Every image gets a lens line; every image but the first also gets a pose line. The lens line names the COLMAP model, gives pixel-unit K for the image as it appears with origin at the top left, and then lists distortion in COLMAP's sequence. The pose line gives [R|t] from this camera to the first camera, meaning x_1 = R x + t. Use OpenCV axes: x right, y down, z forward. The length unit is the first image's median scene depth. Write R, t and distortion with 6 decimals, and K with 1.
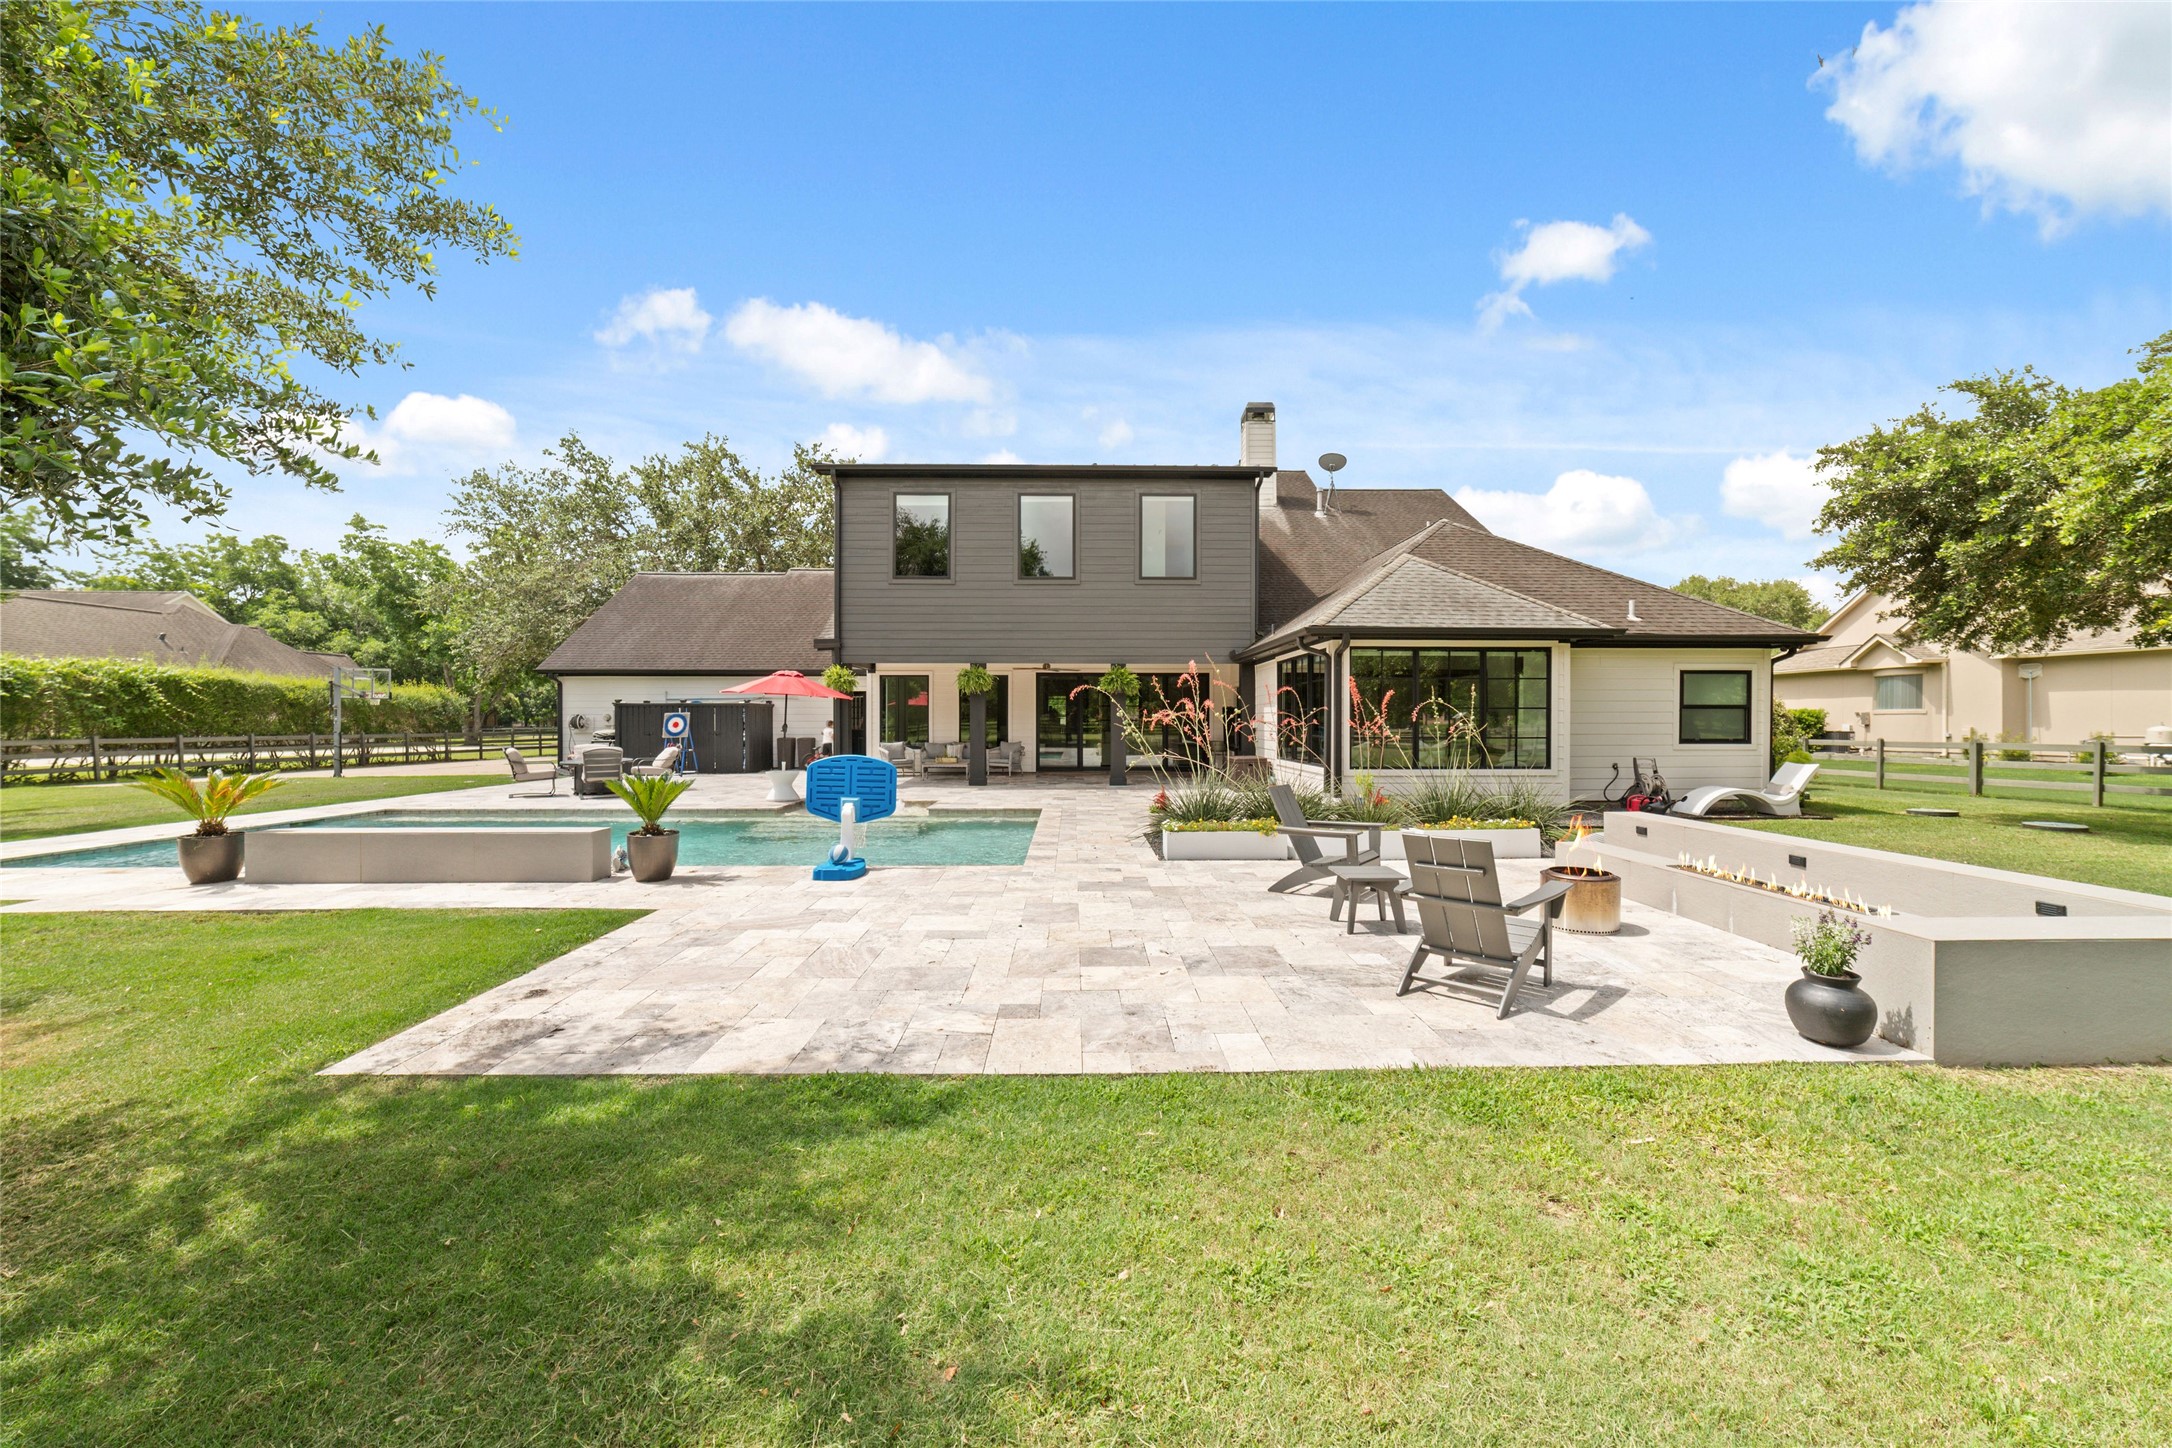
lens RADIAL K [[830.8, 0, 1085.7], [0, 830.8, 725.2], [0, 0, 1]] dist [-0.017281, 0.005833]
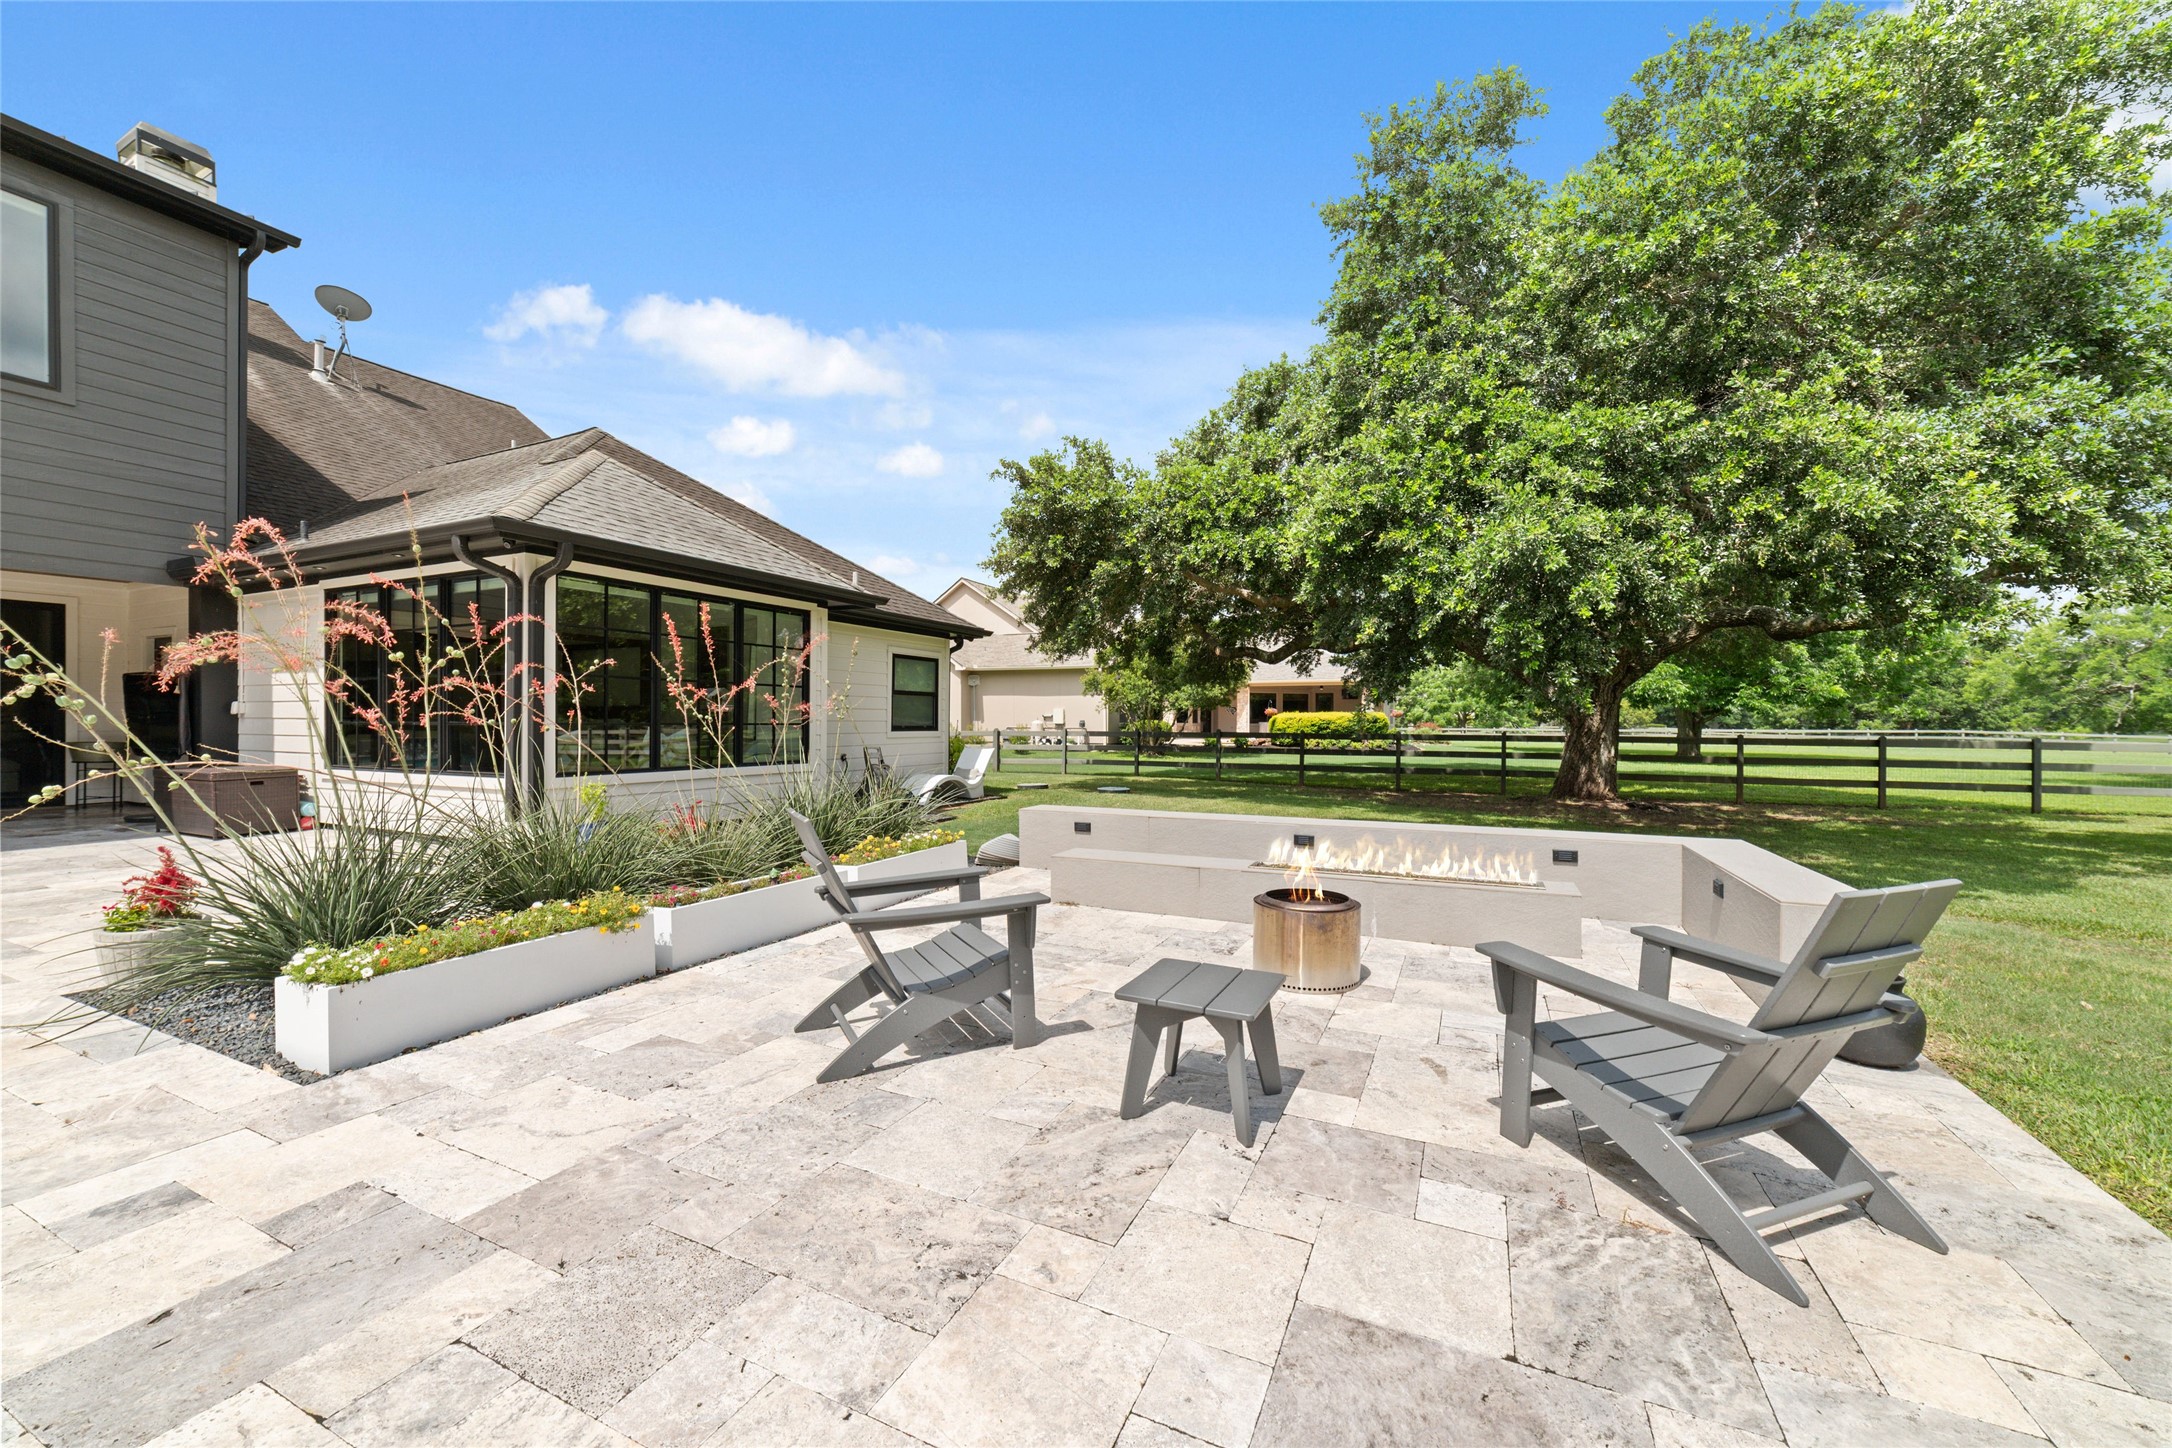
lens RADIAL K [[830.8, 0, 1092.2], [0, 830.8, 729.3], [0, 0, 1]] dist [-0.017281, 0.005833]
pose [[0.438515, -0.004030, 0.898715, -0.041946], [-0.001966, 0.999983, 0.005443, 0.014965], [-0.898722, -0.004154, 0.438500, 0.371315]]
